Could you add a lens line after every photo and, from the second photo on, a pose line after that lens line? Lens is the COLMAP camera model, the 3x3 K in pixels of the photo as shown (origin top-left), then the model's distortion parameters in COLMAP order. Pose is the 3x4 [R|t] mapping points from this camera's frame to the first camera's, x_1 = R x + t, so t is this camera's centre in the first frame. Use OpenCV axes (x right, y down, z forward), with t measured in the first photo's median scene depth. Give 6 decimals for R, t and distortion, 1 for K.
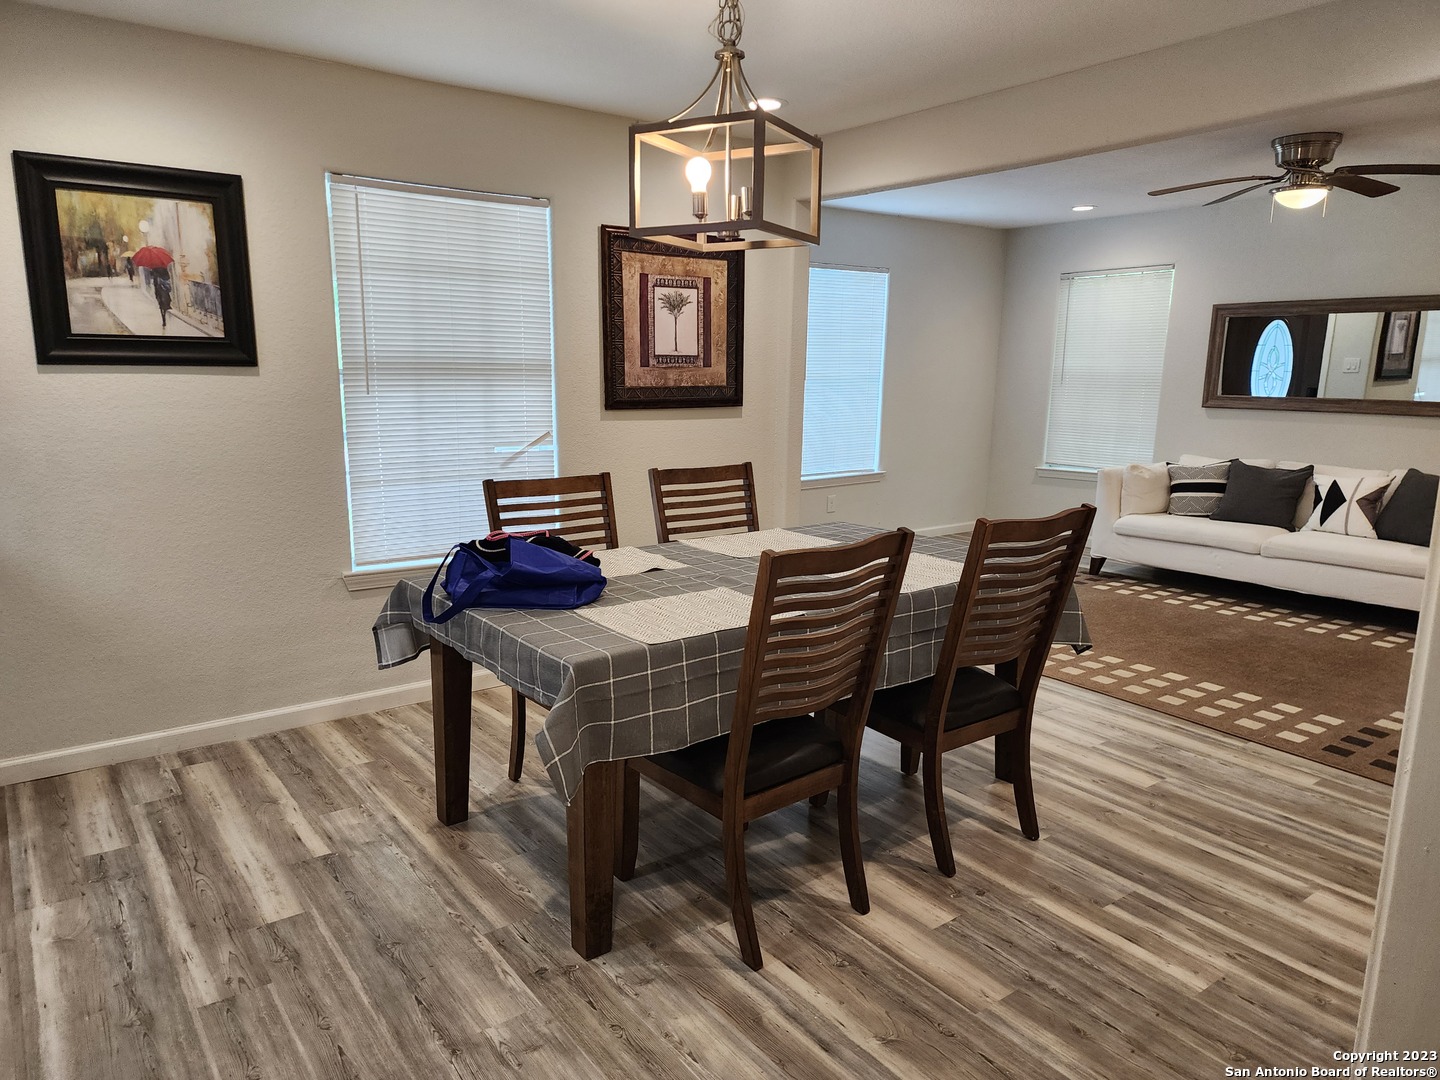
lens RADIAL K [[979.7, 0, 719.2], [0, 979.7, 542.2], [0, 0, 1]] dist [0.036378, -0.003957]
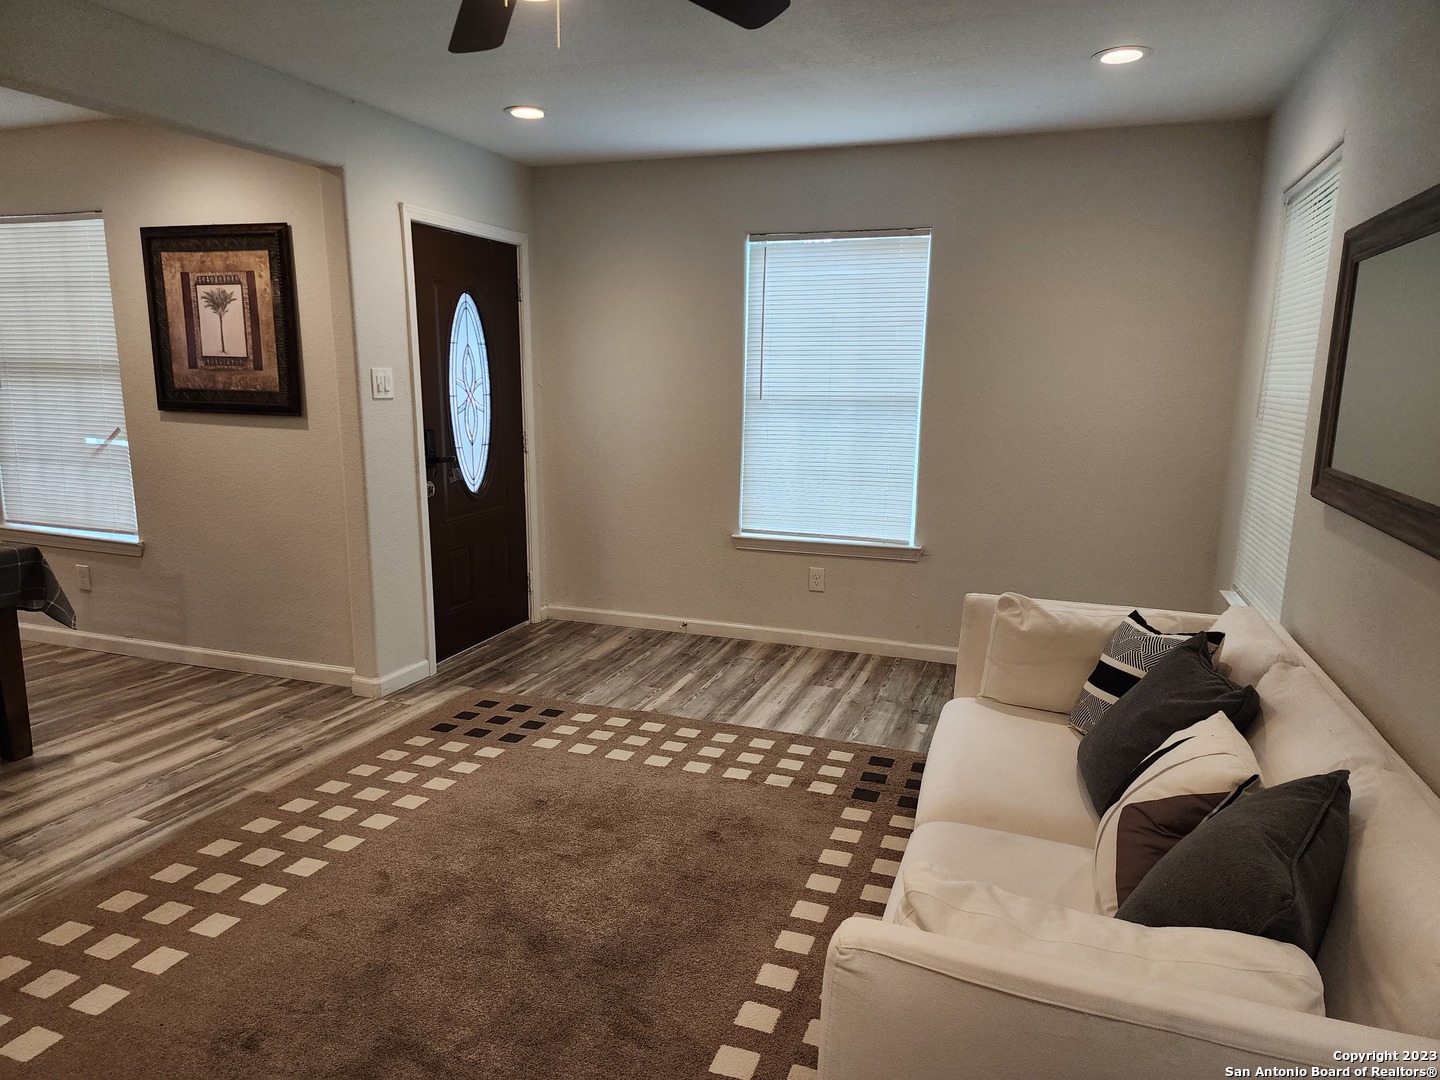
lens RADIAL K [[979.7, 0, 719.7], [0, 979.7, 540.9], [0, 0, 1]] dist [0.036378, -0.003957]
pose [[0.546410, 0.136098, -0.826386, 1.029360], [-0.163555, 0.985050, 0.054085, -0.147513], [0.821393, 0.105607, 0.560501, 0.888240]]
